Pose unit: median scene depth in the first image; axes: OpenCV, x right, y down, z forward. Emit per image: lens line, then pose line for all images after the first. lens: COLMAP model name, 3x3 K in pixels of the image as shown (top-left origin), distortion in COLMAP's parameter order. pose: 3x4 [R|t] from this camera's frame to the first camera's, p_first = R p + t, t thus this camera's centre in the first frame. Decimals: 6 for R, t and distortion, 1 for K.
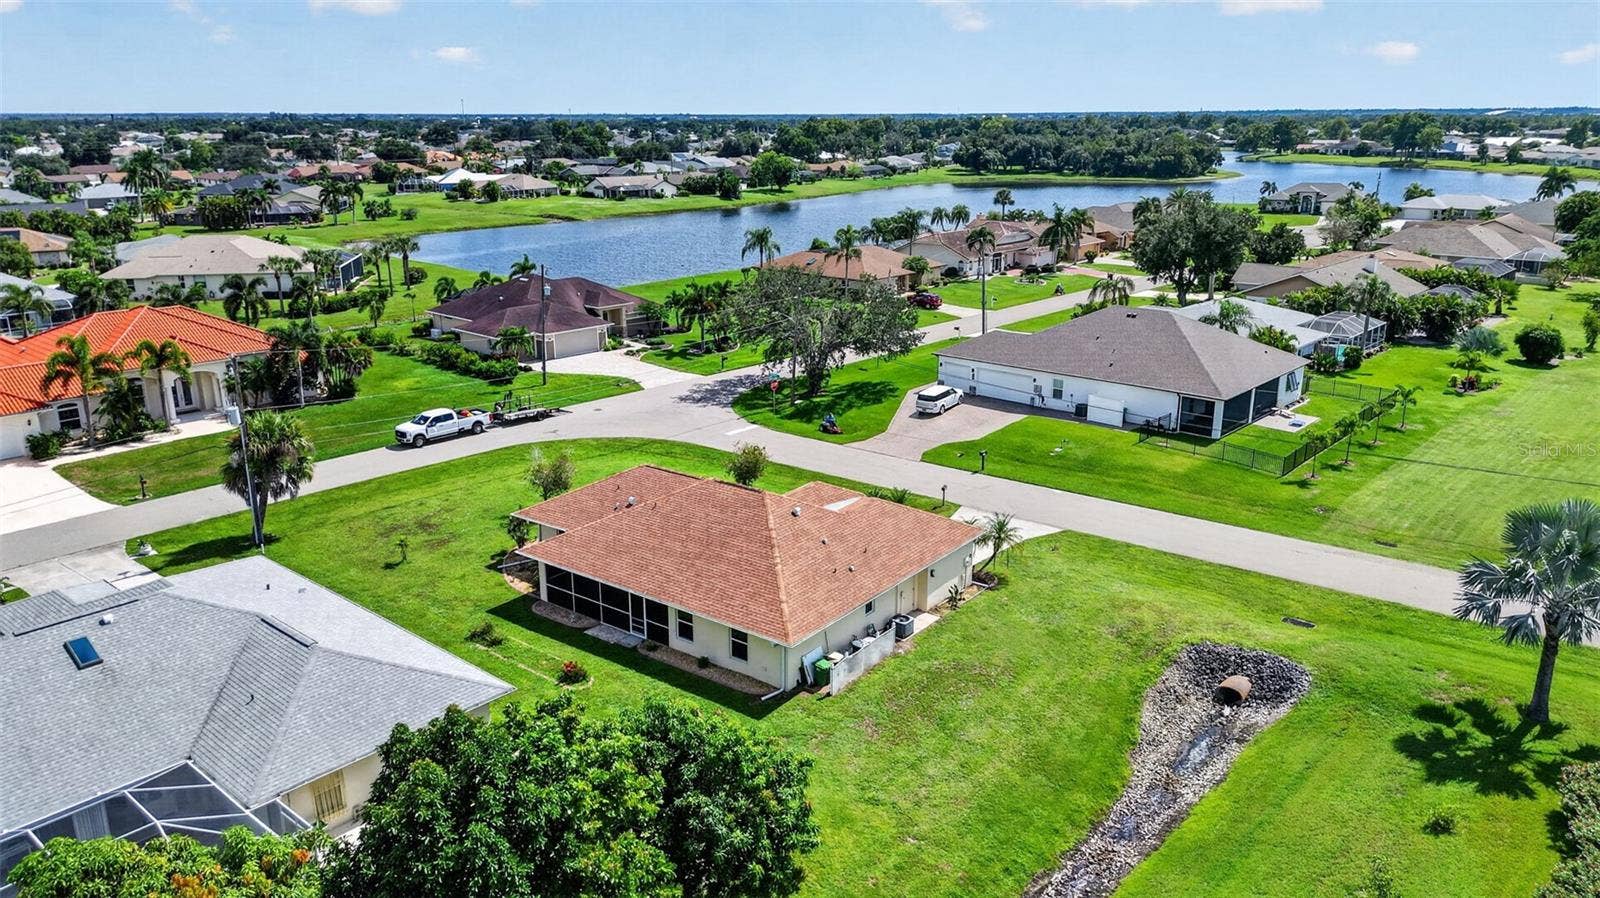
lens RADIAL K [[1121.9, 0, 800.0], [0, 1121.9, 449.0], [0, 0, 1]] dist [0.081243, -0.089771]
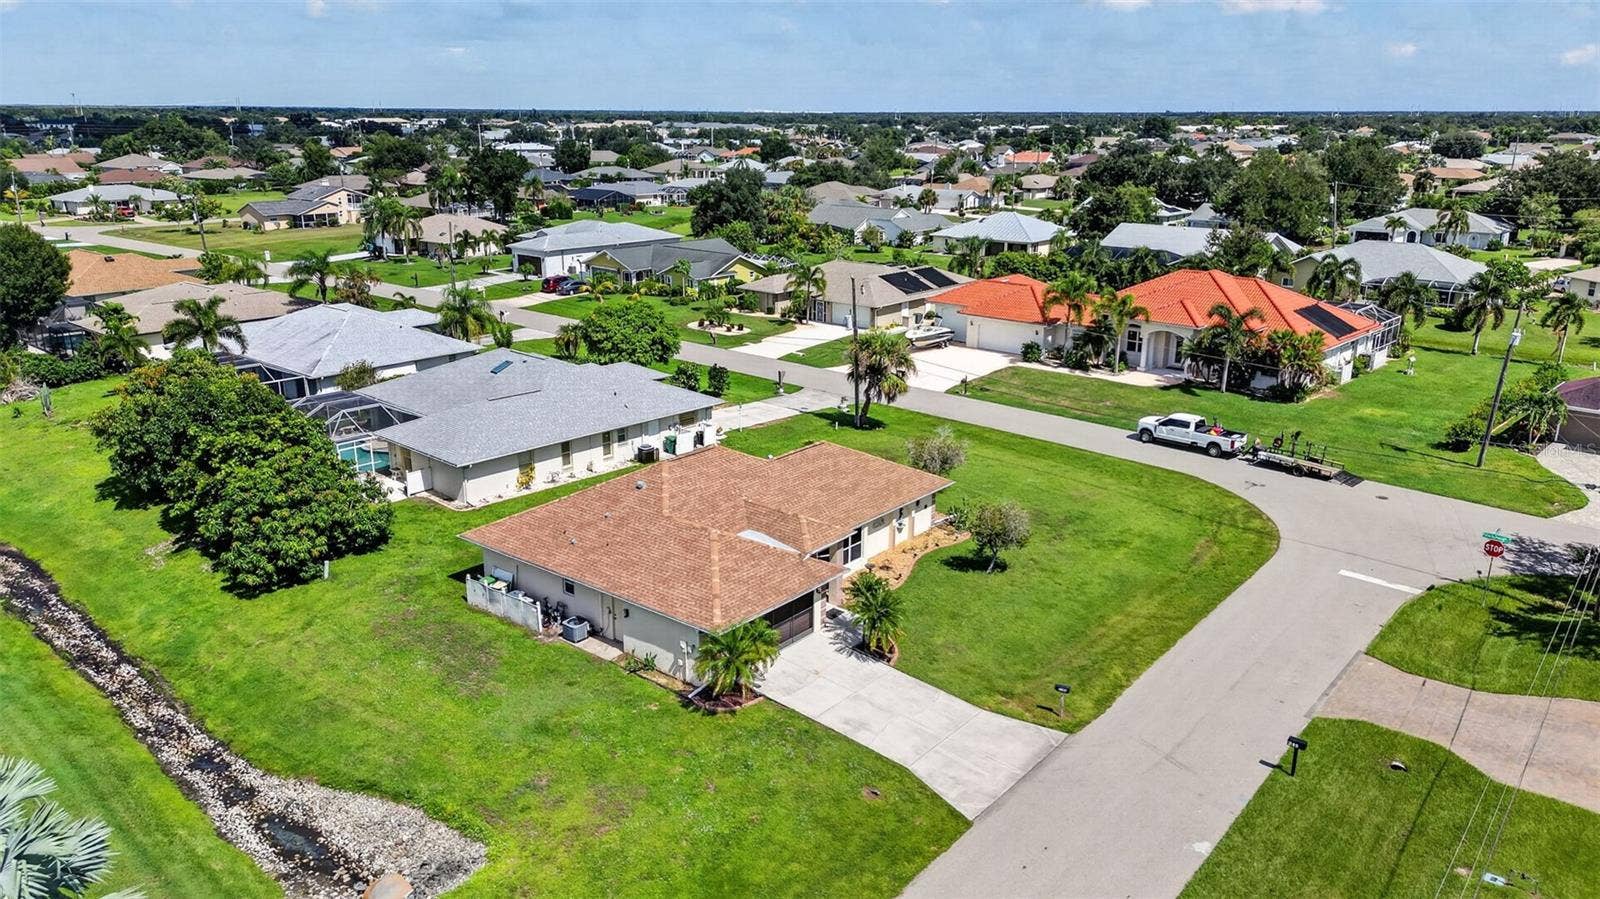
lens RADIAL K [[1117.7, 0, 800.0], [0, 1117.7, 449.5], [0, 0, 1]] dist [0.121862, -0.178499]
pose [[-0.035181, 0.289574, -0.956509, 0.560807], [-0.289016, 0.913256, 0.287110, -0.178595], [0.956678, 0.286547, 0.051562, 0.661936]]
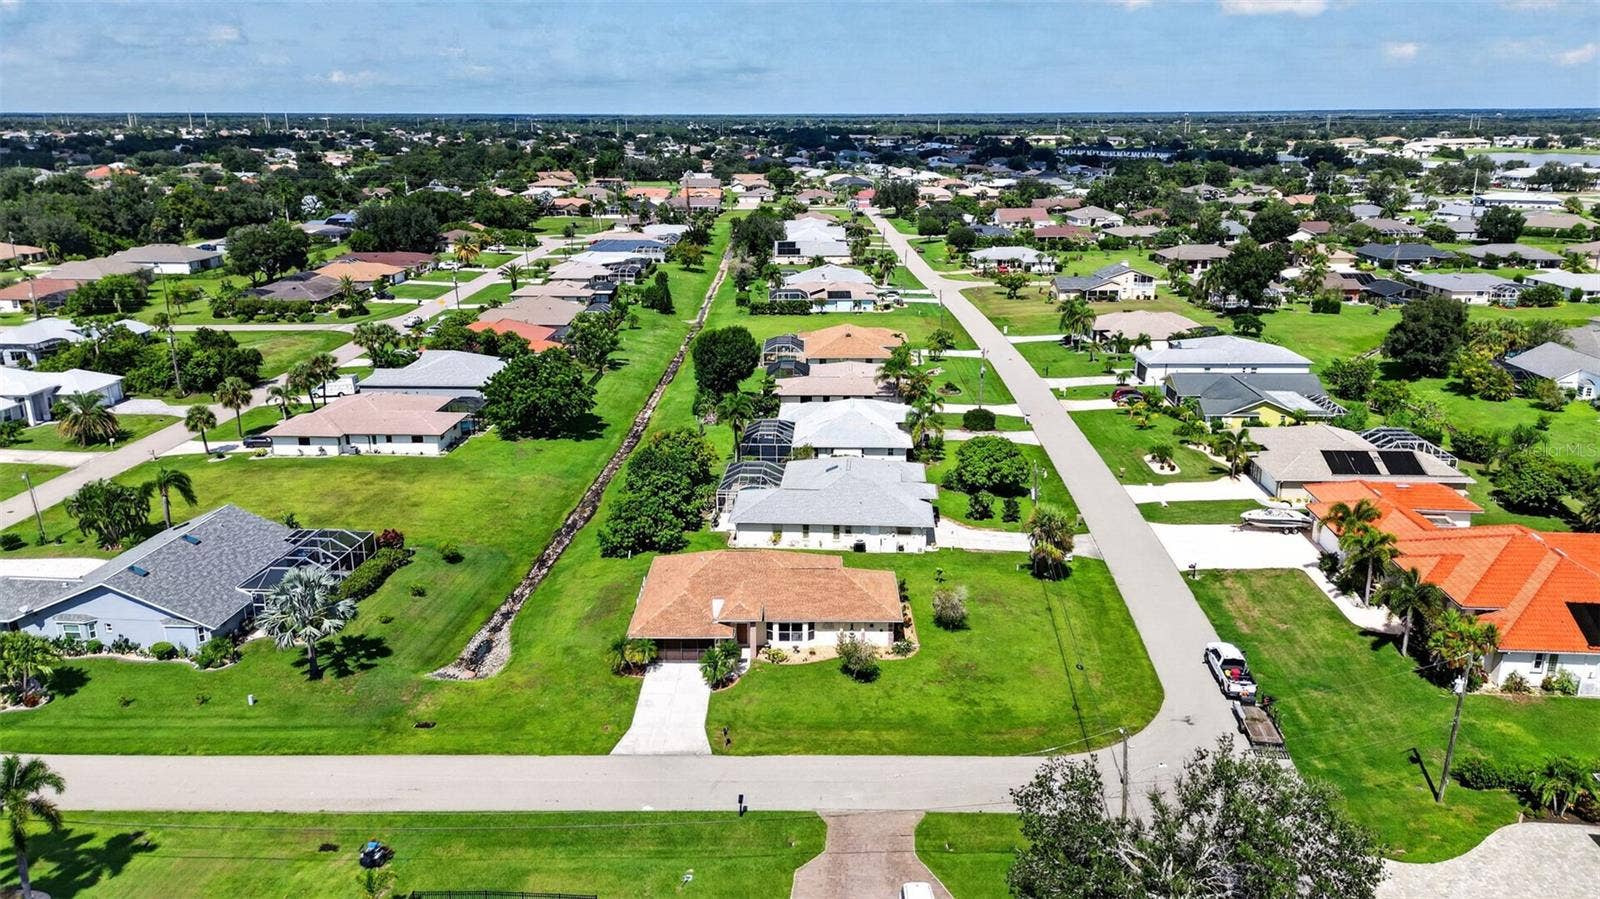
lens RADIAL K [[1117.7, 0, 800.0], [0, 1117.7, 449.5], [0, 0, 1]] dist [0.121862, -0.178499]
pose [[-0.801130, 0.175665, -0.572130, 0.539438], [-0.167765, 0.851716, 0.496423, -0.626323], [0.574496, 0.493682, -0.652864, 1.345167]]
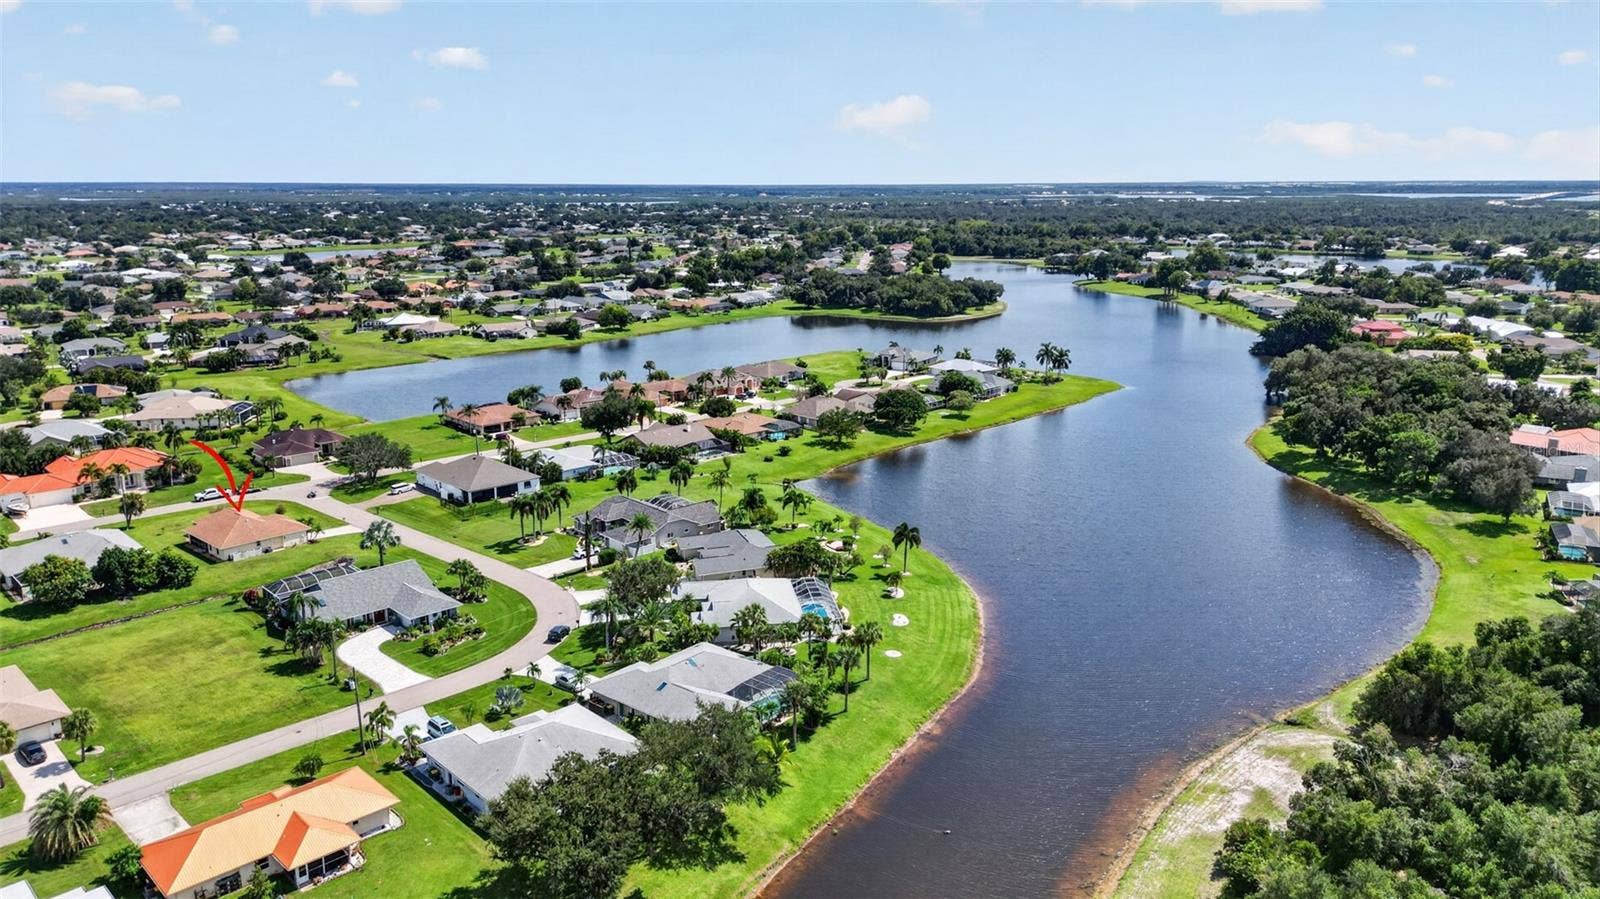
lens RADIAL K [[1121.9, 0, 800.0], [0, 1121.9, 449.5], [0, 0, 1]] dist [0.081243, -0.089771]
pose [[0.996919, 0.020788, -0.075633, 1.372653], [-0.024854, 0.998273, -0.053221, -0.017692], [0.074396, 0.054937, 0.995714, -1.750843]]
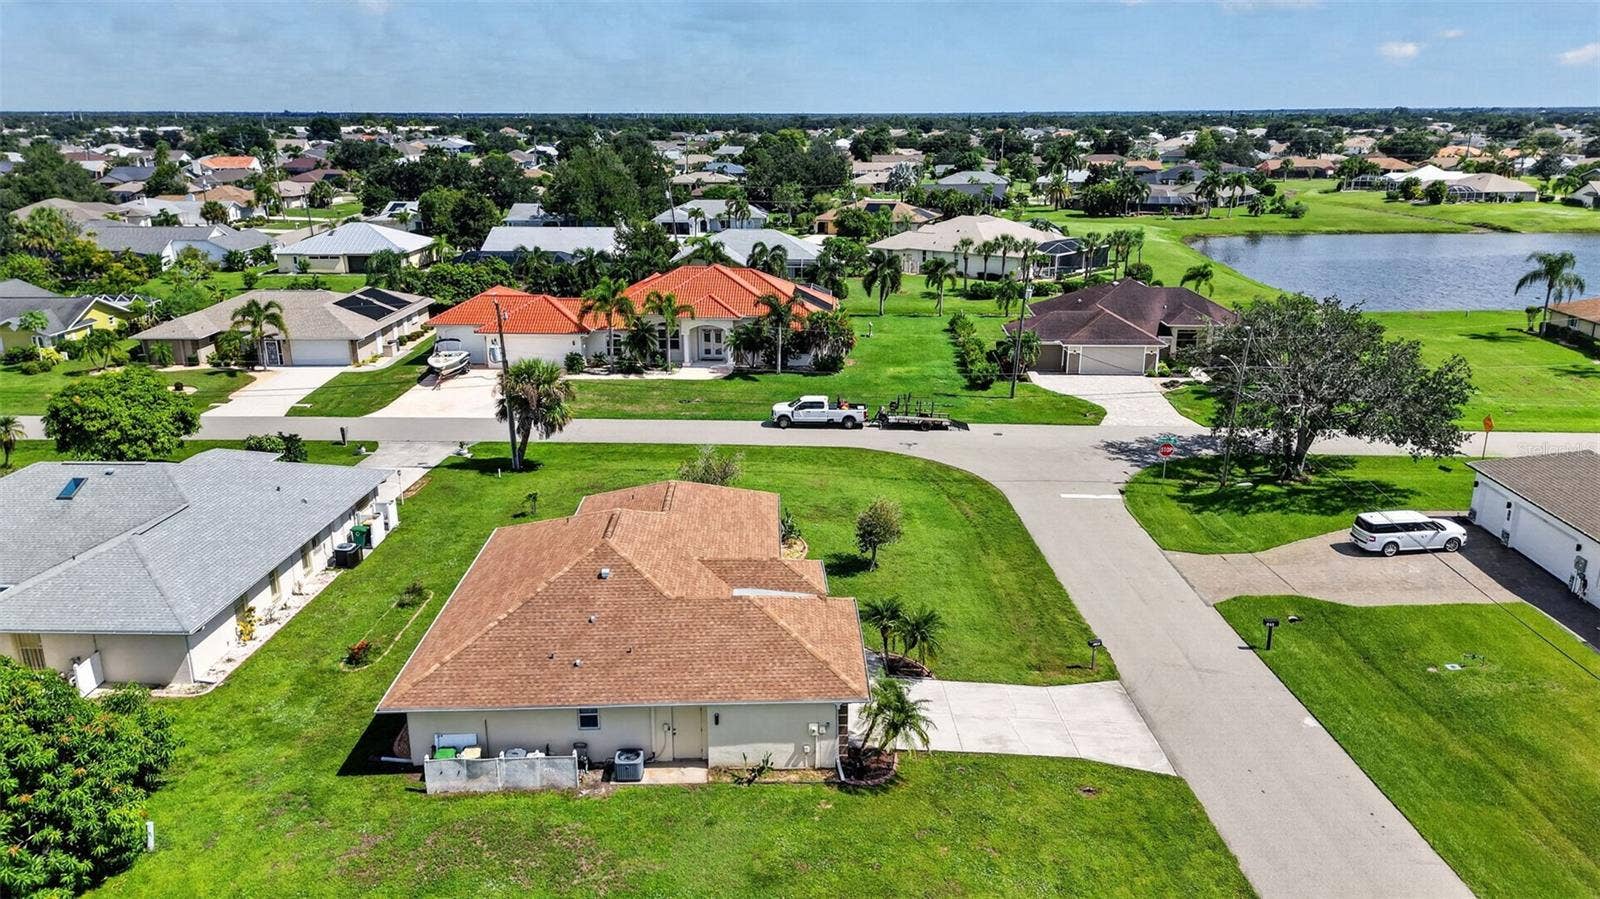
lens RADIAL K [[1121.9, 0, 800.0], [0, 1121.9, 449.5], [0, 0, 1]] dist [0.081243, -0.089771]
pose [[0.628288, 0.223847, -0.745082, 0.405304], [-0.221206, 0.969584, 0.104763, -0.088209], [0.745870, 0.098995, 0.658694, 0.351640]]
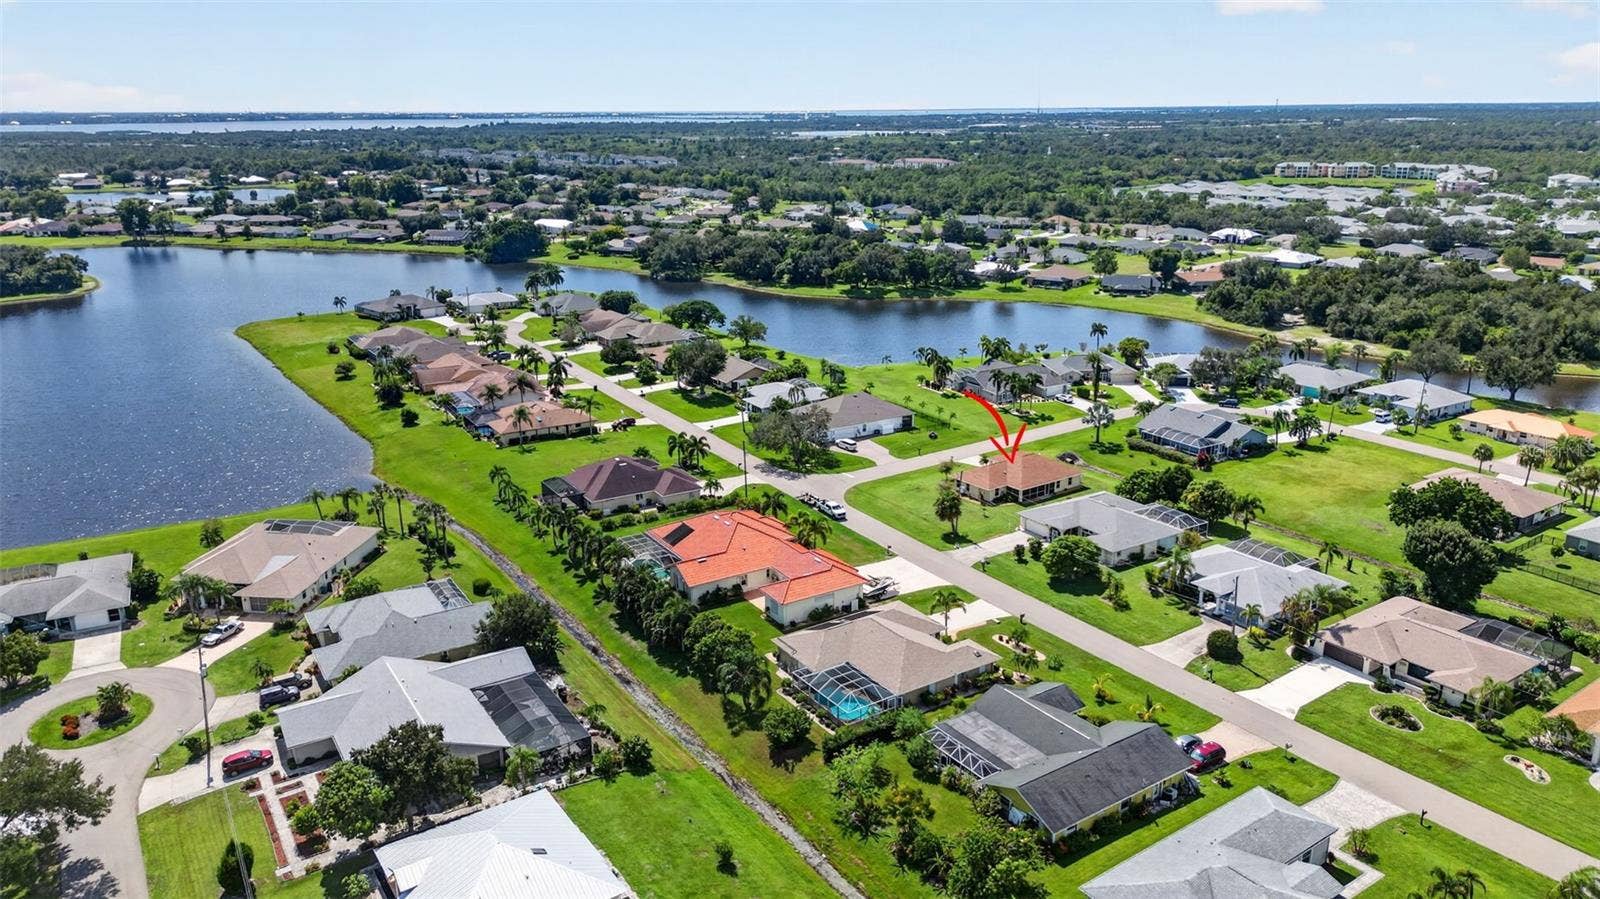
lens RADIAL K [[1121.9, 0, 800.0], [0, 1121.9, 449.5], [0, 0, 1]] dist [0.081243, -0.089771]
pose [[0.286294, -0.276416, 0.917404, -2.401117], [0.276869, 0.940503, 0.196973, -0.604164], [-0.917267, 0.197608, 0.345791, 0.244414]]
